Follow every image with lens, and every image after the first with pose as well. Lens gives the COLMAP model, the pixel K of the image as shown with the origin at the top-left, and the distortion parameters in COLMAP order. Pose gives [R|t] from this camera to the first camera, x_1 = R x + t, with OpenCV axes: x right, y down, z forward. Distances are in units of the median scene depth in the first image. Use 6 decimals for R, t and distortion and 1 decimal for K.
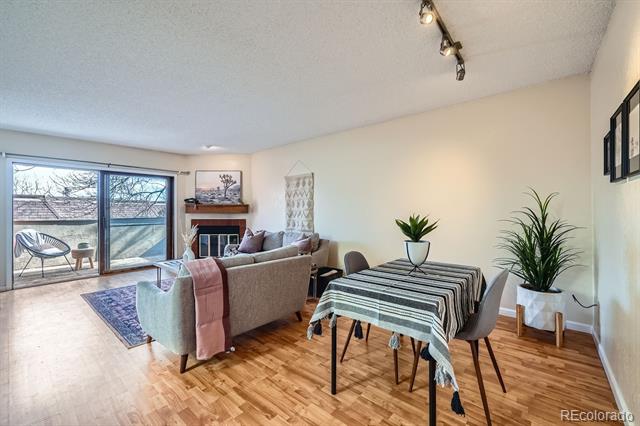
lens RADIAL K [[265.4, 0, 317.2], [0, 265.4, 209.9], [0, 0, 1]] dist [-0.010224, 0.006284]
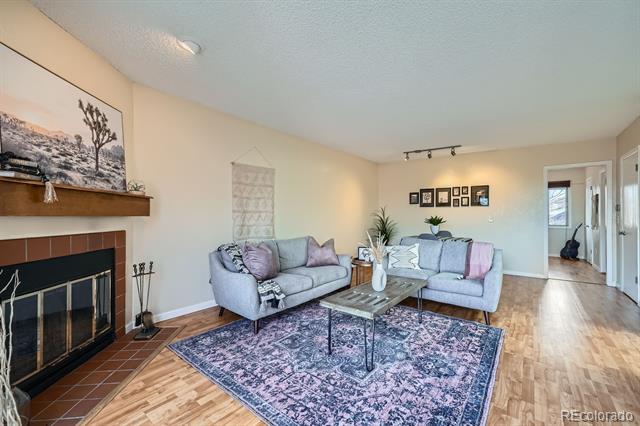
lens RADIAL K [[265.4, 0, 321.4], [0, 265.4, 213.8], [0, 0, 1]] dist [-0.010224, 0.006284]
pose [[-0.035011, 0.006737, 0.999364, -0.747622], [-0.008594, 0.999938, -0.007042, 0.009665], [-0.999350, -0.008835, -0.034951, 0.747674]]
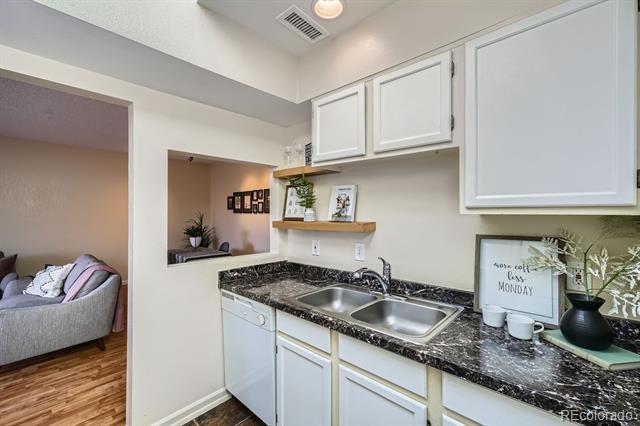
lens RADIAL K [[265.4, 0, 319.0], [0, 265.4, 212.1], [0, 0, 1]] dist [-0.010224, 0.006284]
pose [[0.050557, 0.007362, 0.998694, -0.611238], [-0.008333, 0.999941, -0.006950, -0.028503], [-0.998686, -0.007971, 0.050615, -0.052612]]
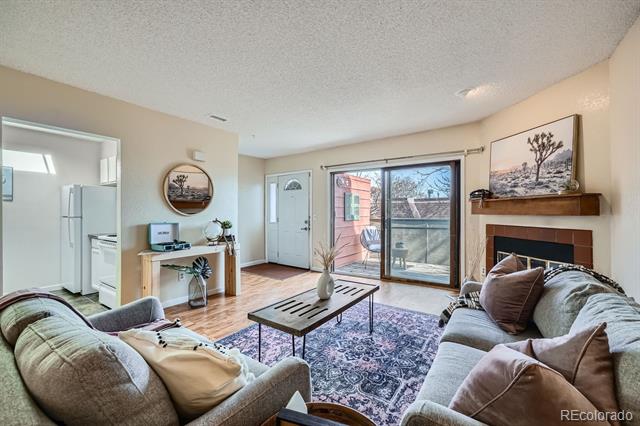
lens RADIAL K [[265.4, 0, 321.1], [0, 265.4, 211.3], [0, 0, 1]] dist [-0.010224, 0.006284]
pose [[0.104460, -0.002474, -0.994526, 0.092964], [0.011091, 0.999938, -0.001322, 0.002196], [0.994467, -0.010893, 0.104481, 0.587307]]
